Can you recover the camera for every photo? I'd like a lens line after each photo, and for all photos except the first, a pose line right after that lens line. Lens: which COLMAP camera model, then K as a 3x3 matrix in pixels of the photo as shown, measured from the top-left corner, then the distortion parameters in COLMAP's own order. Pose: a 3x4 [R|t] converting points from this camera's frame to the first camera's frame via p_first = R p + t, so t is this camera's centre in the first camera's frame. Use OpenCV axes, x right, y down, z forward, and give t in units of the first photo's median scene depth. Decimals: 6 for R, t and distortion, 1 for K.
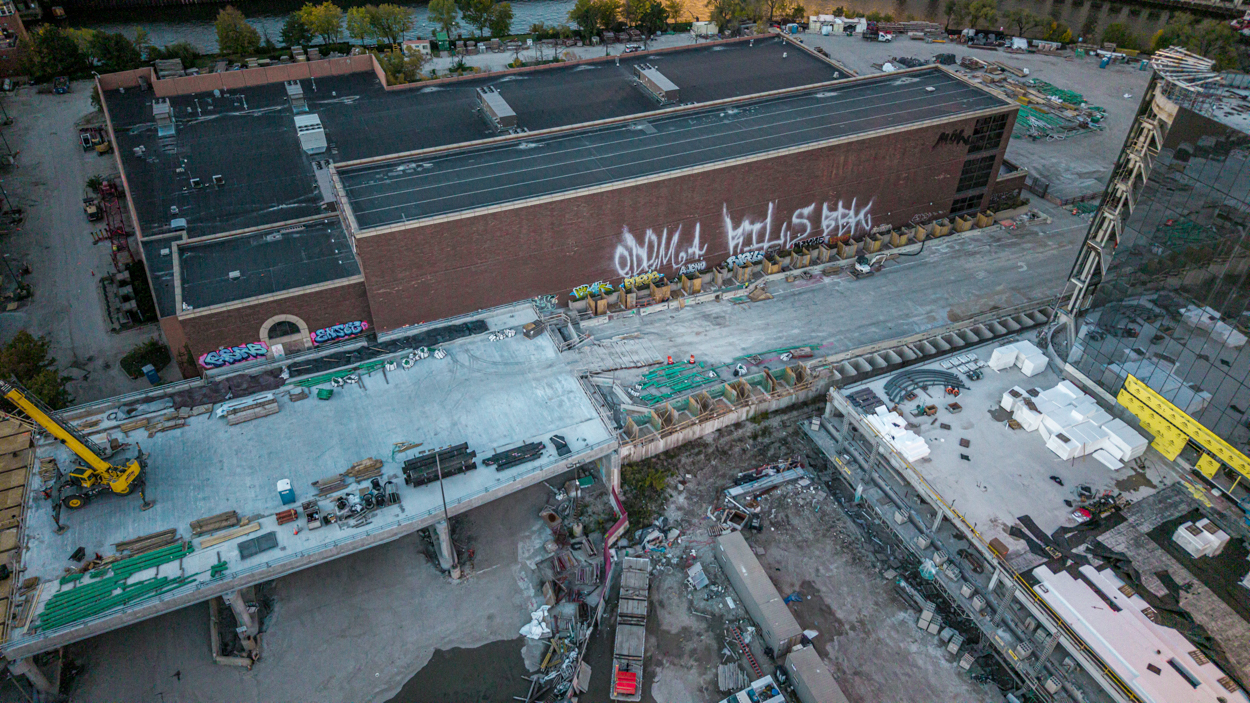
lens RADIAL K [[840.0, 0, 625.0], [0, 840.0, 351.5], [0, 0, 1]] dist [0.033651, -0.031811]
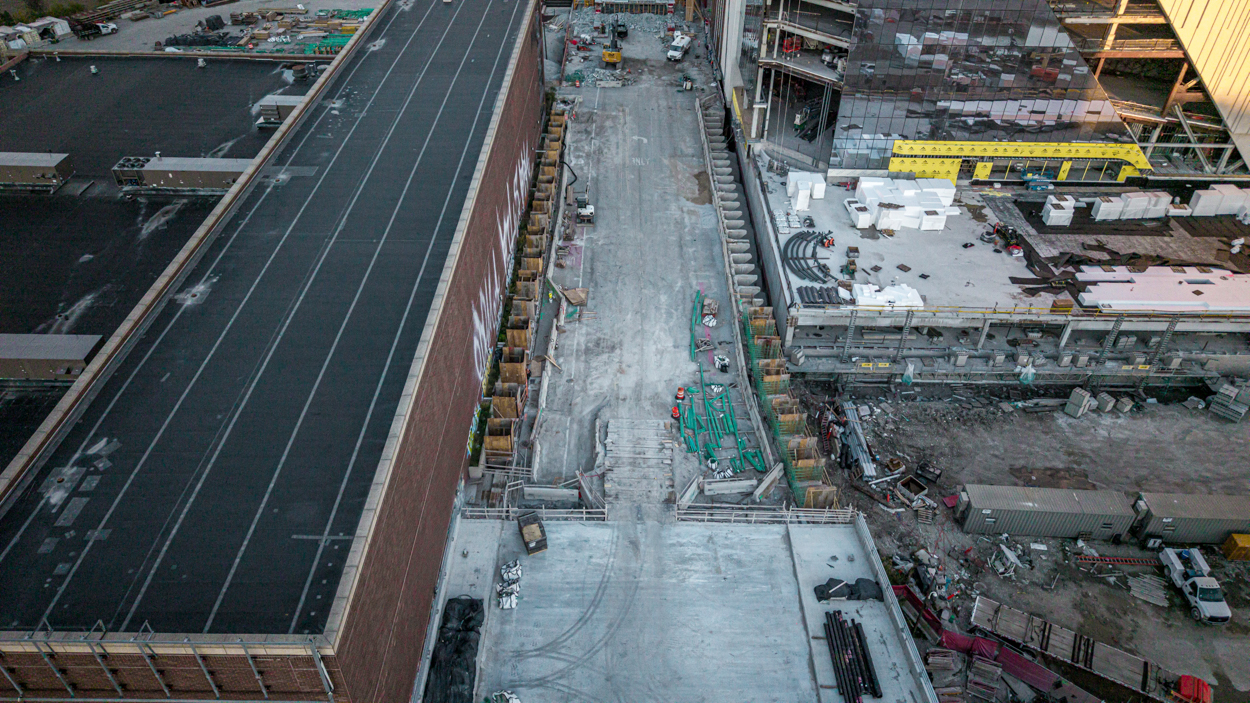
lens RADIAL K [[840.0, 0, 625.0], [0, 840.0, 351.5], [0, 0, 1]] dist [0.033651, -0.031811]
pose [[0.410101, -0.568604, 0.713097, -0.421426], [0.559397, 0.774348, 0.295736, -0.254697], [-0.720342, 0.277622, 0.635636, 0.605351]]
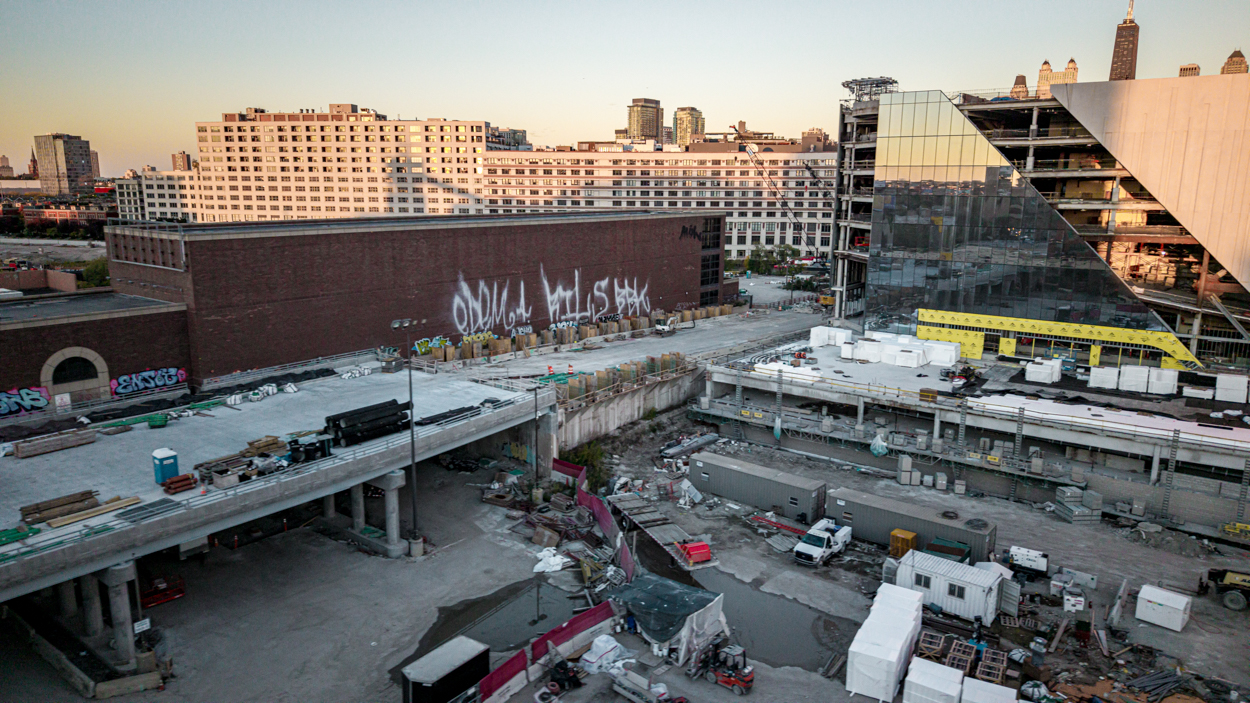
lens RADIAL K [[840.0, 0, 625.0], [0, 840.0, 351.5], [0, 0, 1]] dist [0.033651, -0.031811]
pose [[0.880899, -0.101340, 0.462328, -0.314803], [0.299116, 0.876213, -0.377862, 0.383208], [-0.366806, 0.471148, 0.802168, 0.204765]]
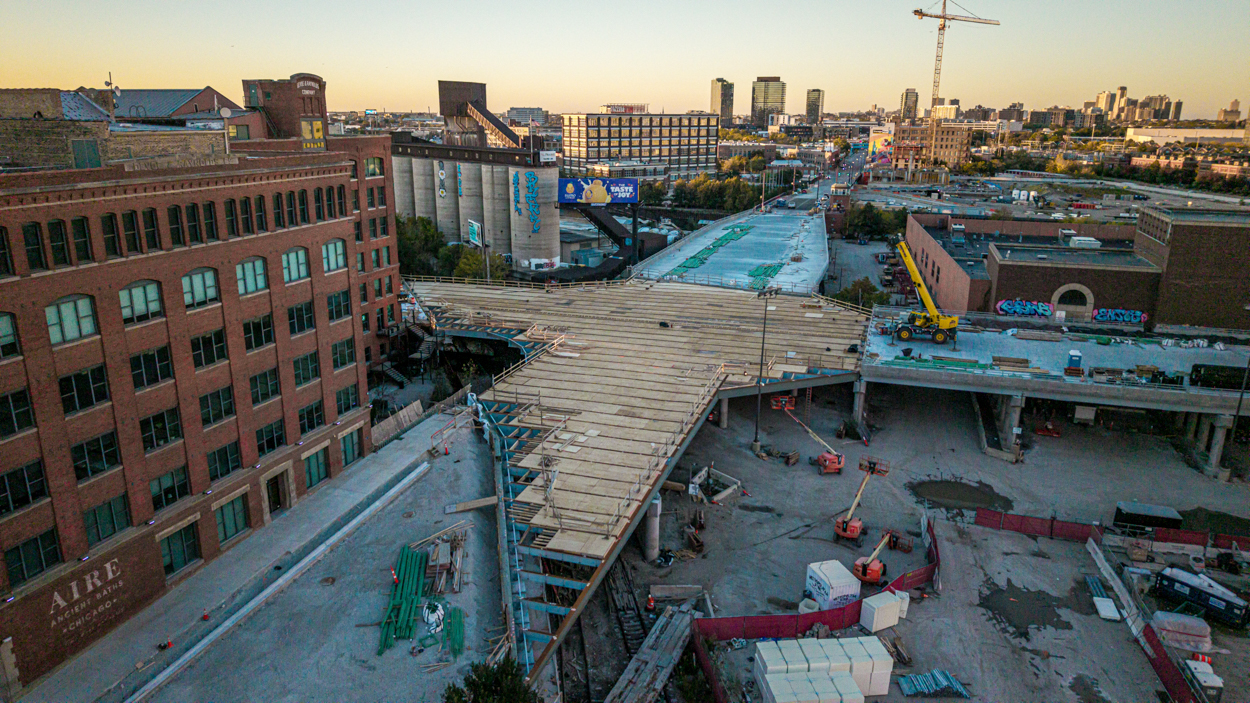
lens RADIAL K [[832.6, 0, 625.6], [0, 832.6, 355.0], [0, 0, 1]] dist [0.015683, -0.001579]
pose [[0.738361, 0.181304, -0.649578, -0.089359], [-0.420034, 0.877191, -0.232611, 0.572020], [0.527630, 0.444596, 0.723837, -0.145950]]
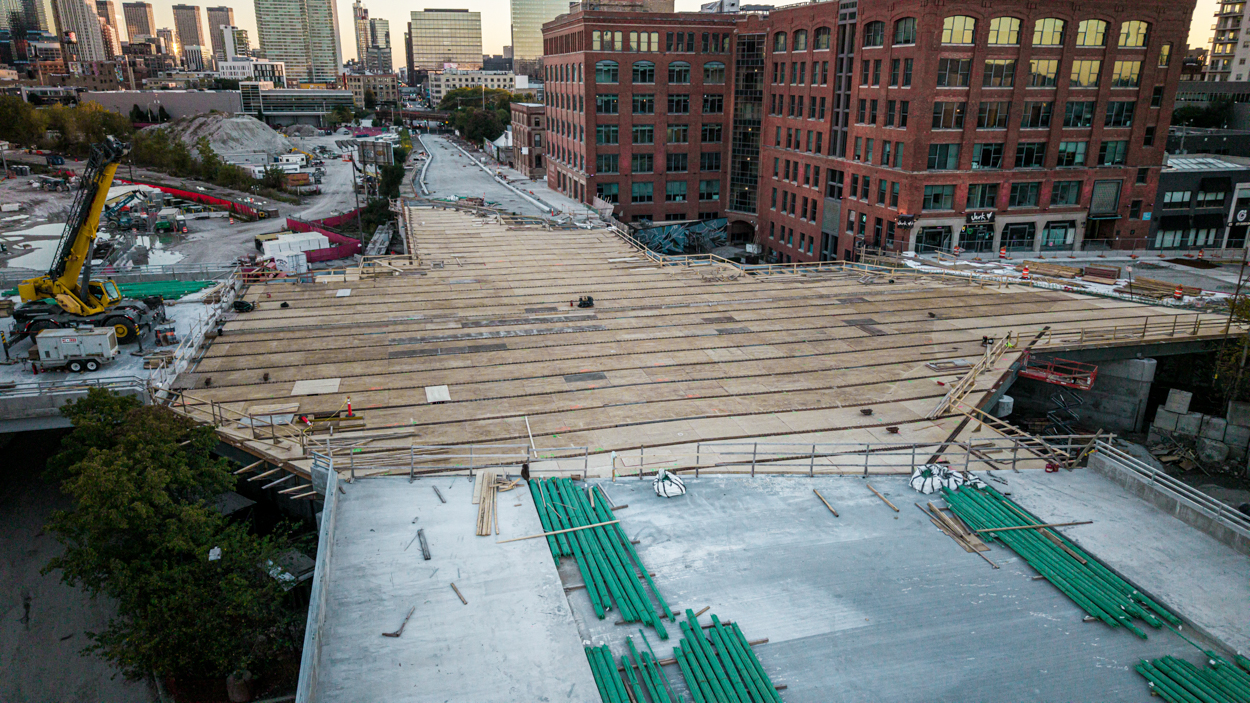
lens RADIAL K [[835.8, 0, 622.4], [0, 835.8, 345.9], [0, 0, 1]] dist [0.059949, -0.081255]
pose [[-0.987061, -0.062401, 0.147706, -0.949836], [0.088529, 0.555963, 0.826479, -0.293879], [-0.133692, 0.828861, -0.543245, 1.103275]]
